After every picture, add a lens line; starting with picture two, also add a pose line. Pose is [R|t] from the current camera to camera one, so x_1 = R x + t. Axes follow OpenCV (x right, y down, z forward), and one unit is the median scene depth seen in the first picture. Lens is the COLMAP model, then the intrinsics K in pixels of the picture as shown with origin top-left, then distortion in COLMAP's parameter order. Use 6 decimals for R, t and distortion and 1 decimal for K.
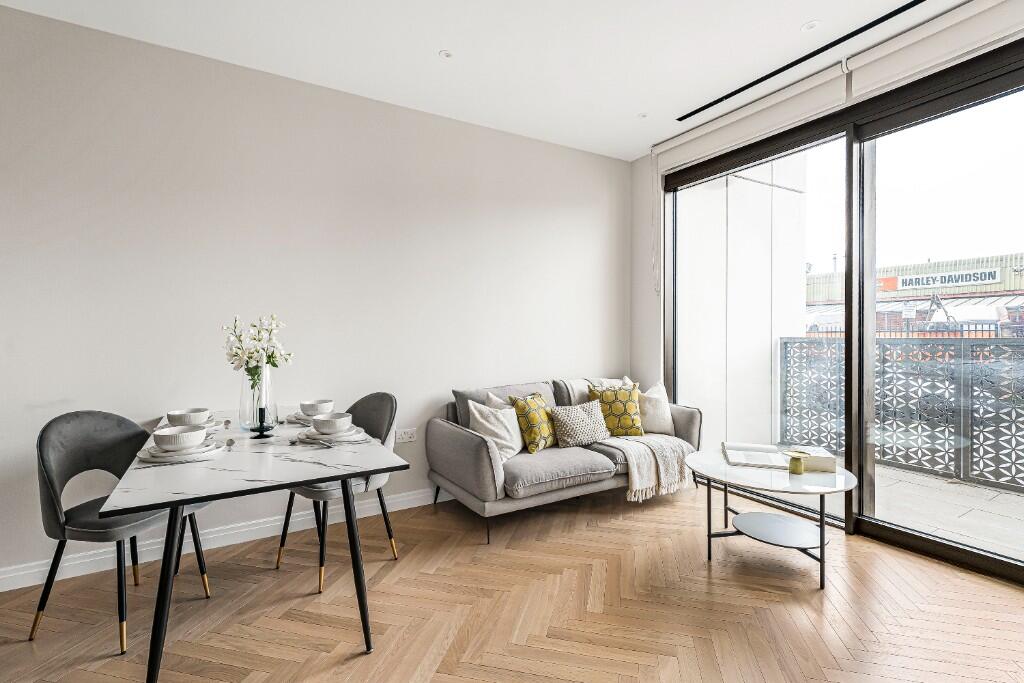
lens RADIAL K [[479.8, 0, 522.3], [0, 479.8, 338.1], [0, 0, 1]] dist [0.043954, -0.003318]
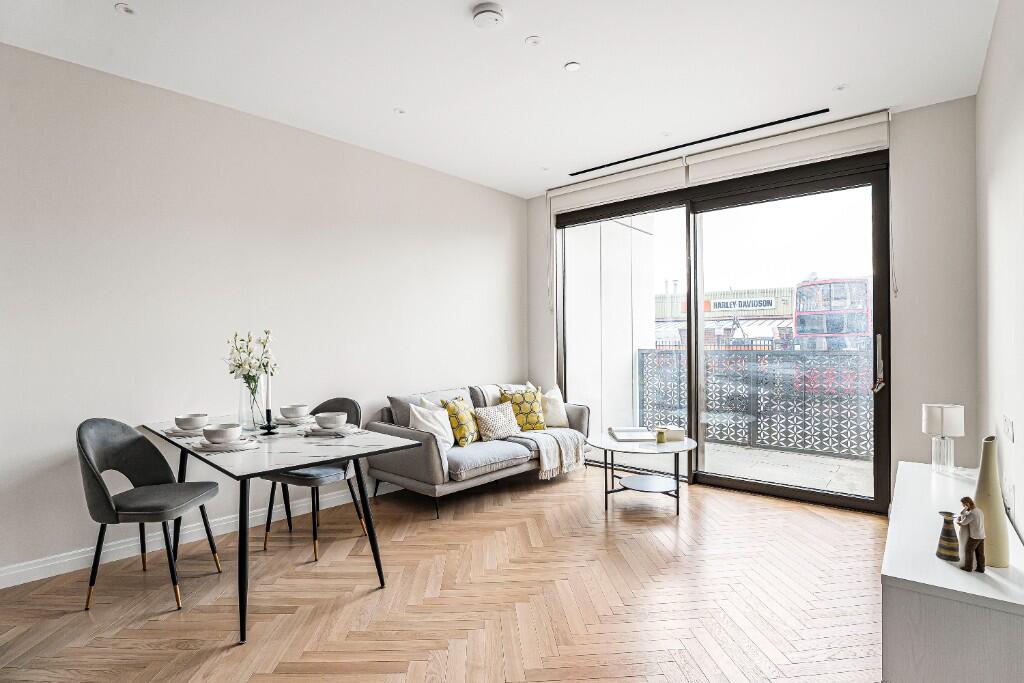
lens RADIAL K [[520.8, 0, 510.0], [0, 520.8, 348.7], [0, 0, 1]] dist [0.004513, 0.001998]
pose [[0.958594, -0.001239, 0.284773, -0.243741], [0.002189, 0.999993, -0.003016, 0.000928], [-0.284767, 0.003514, 0.958590, -0.281321]]
